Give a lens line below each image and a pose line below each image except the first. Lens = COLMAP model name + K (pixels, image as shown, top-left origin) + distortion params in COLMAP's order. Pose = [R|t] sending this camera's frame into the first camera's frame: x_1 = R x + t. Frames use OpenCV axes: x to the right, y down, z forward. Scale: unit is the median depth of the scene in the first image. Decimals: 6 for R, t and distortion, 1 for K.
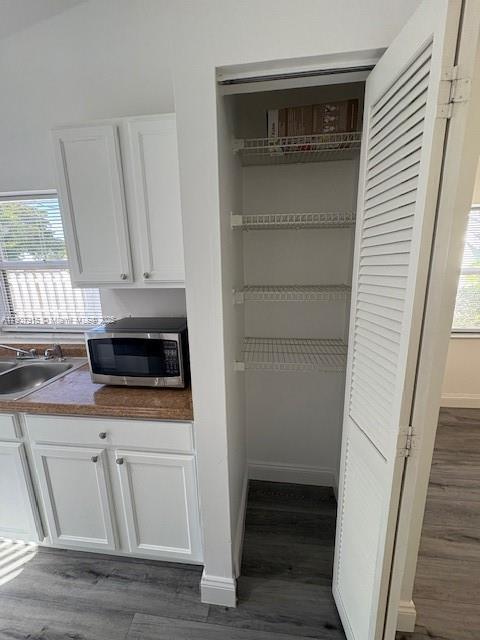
lens RADIAL K [[255.2, 0, 240.0], [0, 255.2, 320.0], [0, 0, 1]] dist [-0.000396, -0.000237]
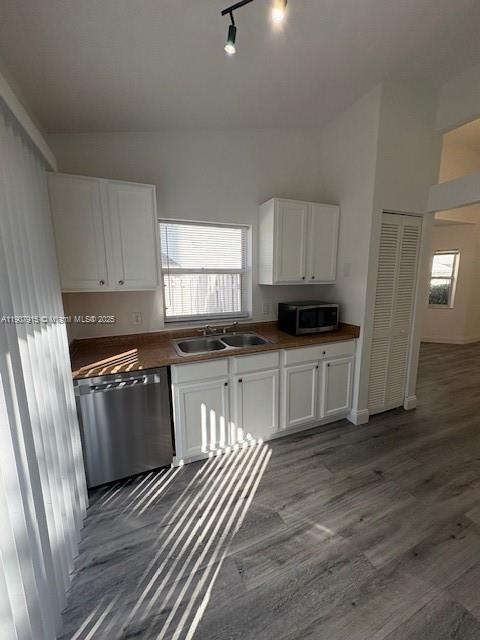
lens RADIAL K [[255.2, 0, 240.0], [0, 255.2, 320.0], [0, 0, 1]] dist [-0.000396, -0.000237]
pose [[0.872874, -0.074577, 0.482213, -1.864960], [0.094959, 0.995319, -0.017956, 0.139724], [-0.478616, 0.061464, 0.875870, -0.456632]]
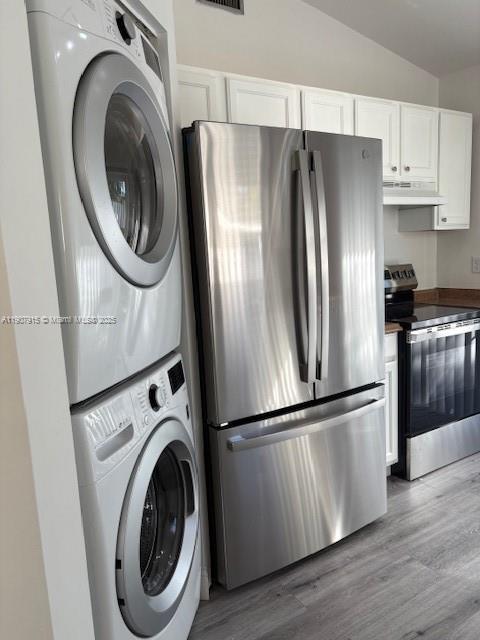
lens RADIAL K [[482.2, 0, 240.0], [0, 482.2, 320.0], [0, 0, 1]] dist [0.083194, -0.112521]
pose [[-0.782195, 0.153324, -0.603873, 0.543709], [-0.062443, 0.945073, 0.320838, -0.034755], [0.619897, 0.288666, -0.729658, 0.582137]]
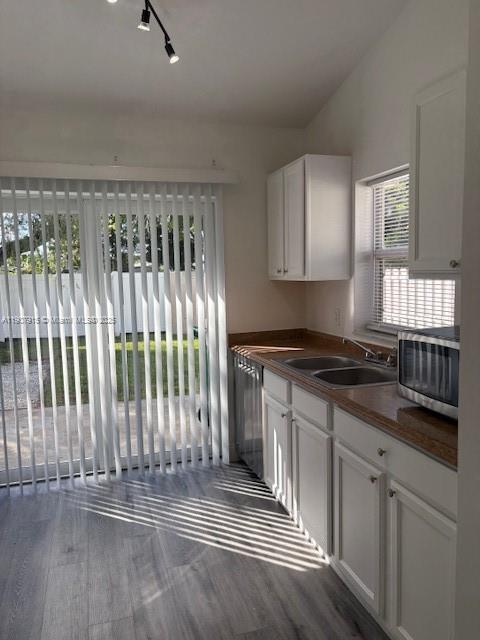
lens RADIAL K [[483.6, 0, 240.0], [0, 483.6, 320.0], [0, 0, 1]] dist [0.006813, -0.002800]
pose [[0.398849, 0.103662, -0.911139, 0.587649], [-0.172125, 0.984393, 0.036649, 0.044437], [0.900718, 0.142212, 0.410467, -0.105063]]
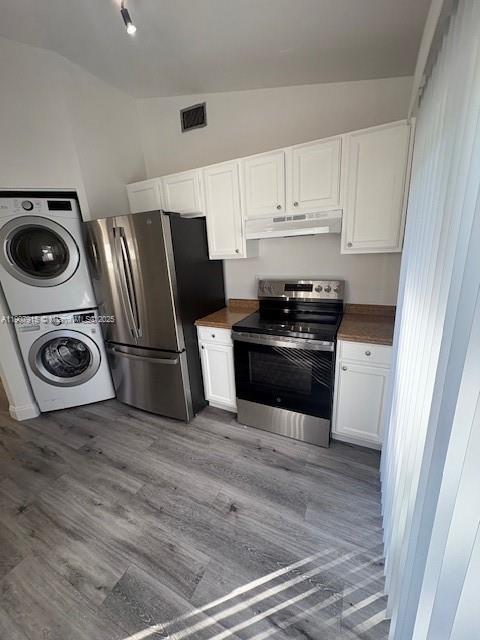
lens RADIAL K [[255.2, 0, 240.0], [0, 255.2, 320.0], [0, 0, 1]] dist [-0.000396, -0.000237]
pose [[-0.933448, -0.021971, 0.358039, -1.905040], [0.147338, 0.886557, 0.438530, -0.121684], [-0.327057, 0.462098, -0.824318, 0.803099]]
